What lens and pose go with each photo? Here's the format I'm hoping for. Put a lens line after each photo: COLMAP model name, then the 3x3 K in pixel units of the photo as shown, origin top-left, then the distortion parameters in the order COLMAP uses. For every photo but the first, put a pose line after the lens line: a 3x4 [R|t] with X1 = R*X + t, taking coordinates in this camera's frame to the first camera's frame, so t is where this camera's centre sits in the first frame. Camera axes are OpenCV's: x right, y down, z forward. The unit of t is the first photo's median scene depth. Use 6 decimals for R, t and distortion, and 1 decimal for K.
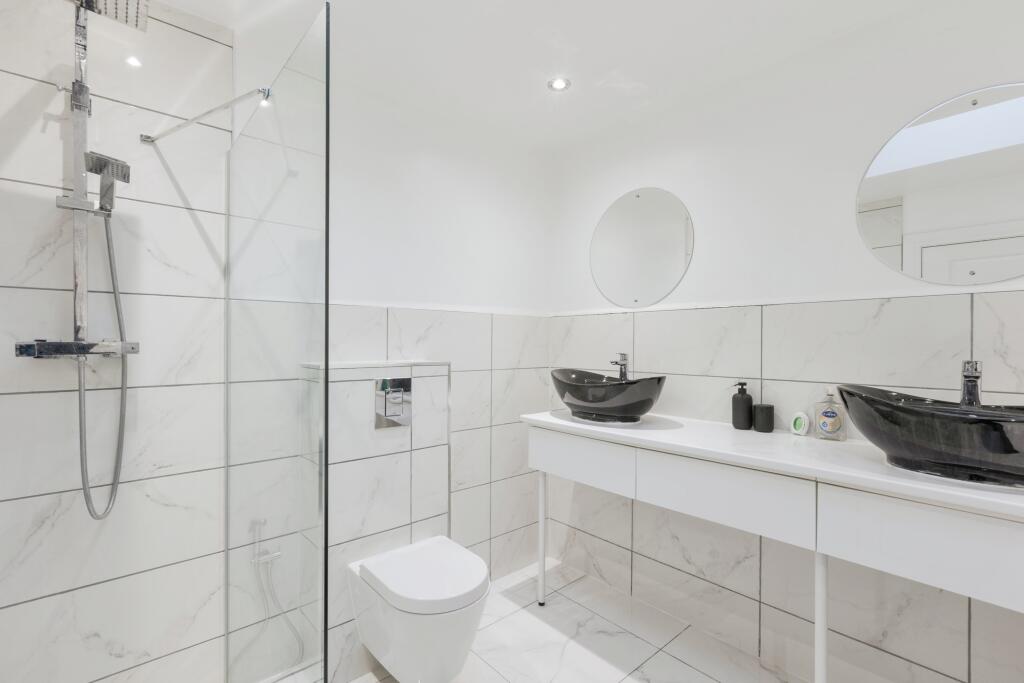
lens RADIAL K [[467.9, 0, 511.2], [0, 467.9, 345.0], [0, 0, 1]] dist [-0.001294, -0.000981]
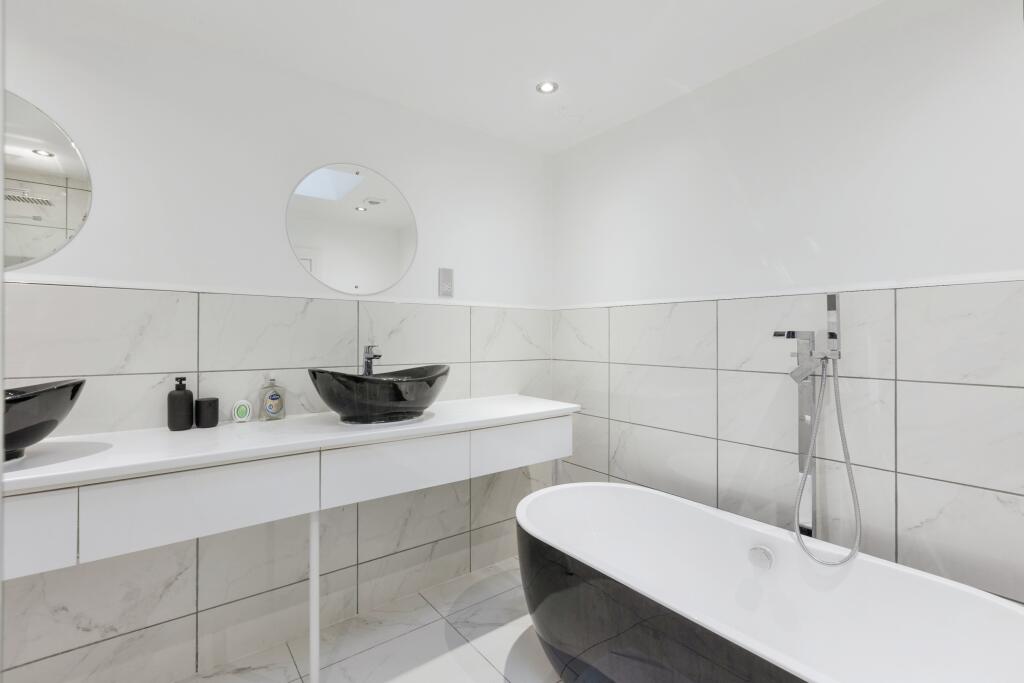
lens RADIAL K [[467.9, 0, 510.8], [0, 467.9, 337.0], [0, 0, 1]] dist [-0.001294, -0.000981]
pose [[0.032299, -0.001893, 0.999476, -0.376399], [-0.001587, 0.999997, 0.001946, 0.000801], [-0.999477, -0.001649, 0.032295, 0.353555]]
